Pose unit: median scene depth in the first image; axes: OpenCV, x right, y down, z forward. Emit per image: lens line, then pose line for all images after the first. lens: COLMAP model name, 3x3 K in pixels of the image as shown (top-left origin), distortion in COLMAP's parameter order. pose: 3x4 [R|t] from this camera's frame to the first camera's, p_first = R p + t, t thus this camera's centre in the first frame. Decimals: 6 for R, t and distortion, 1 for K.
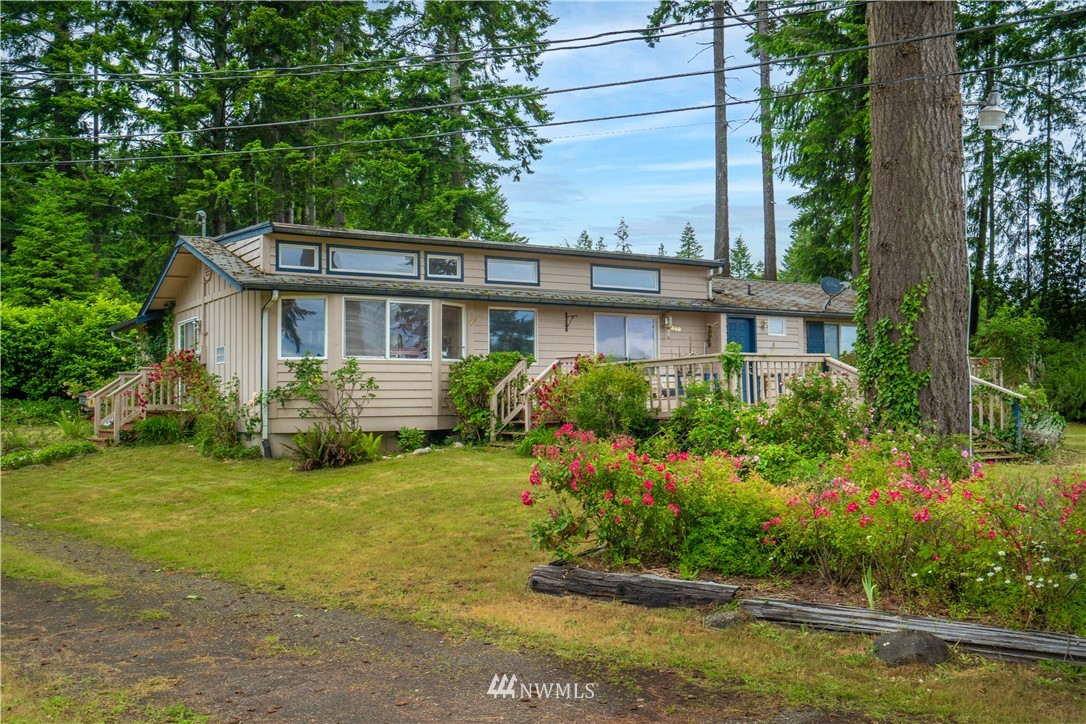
lens RADIAL K [[1095.4, 0, 542.8], [0, 1095.4, 363.2], [0, 0, 1]] dist [-0.004358, 0.000000]
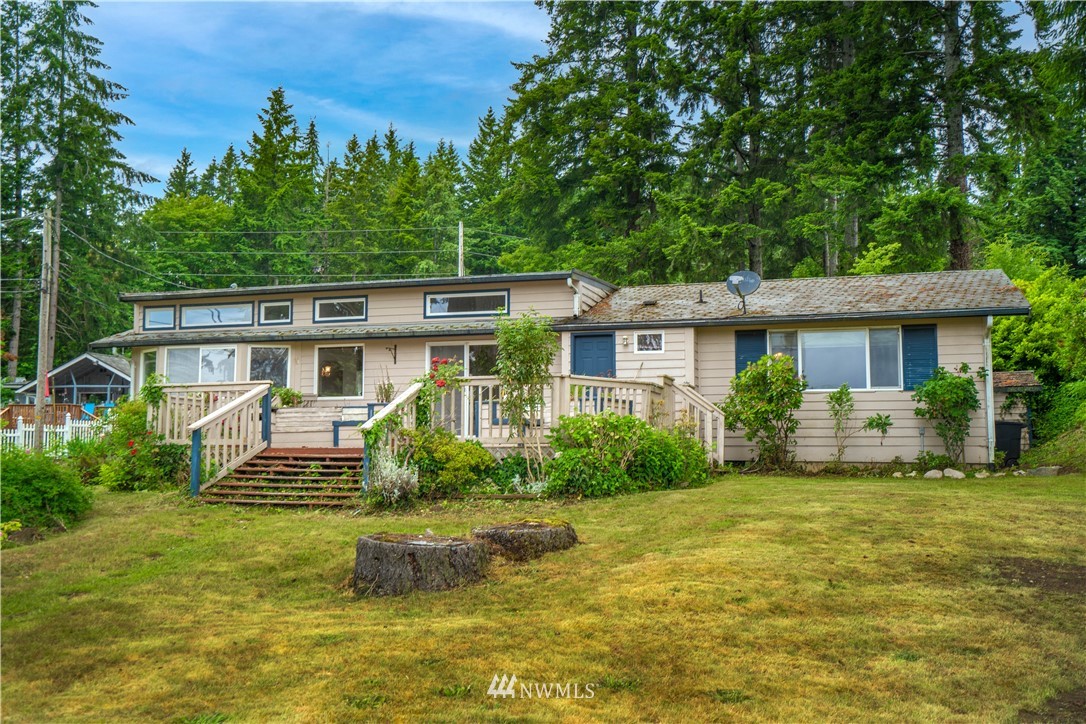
lens RADIAL K [[1095.4, 0, 543.0], [0, 1095.4, 360.9], [0, 0, 1]] dist [-0.004358, 0.000000]
pose [[0.635223, -0.052930, -0.770513, 0.928144], [0.023755, 0.998516, -0.049009, 0.021177], [0.771964, 0.012828, 0.635537, 0.503710]]
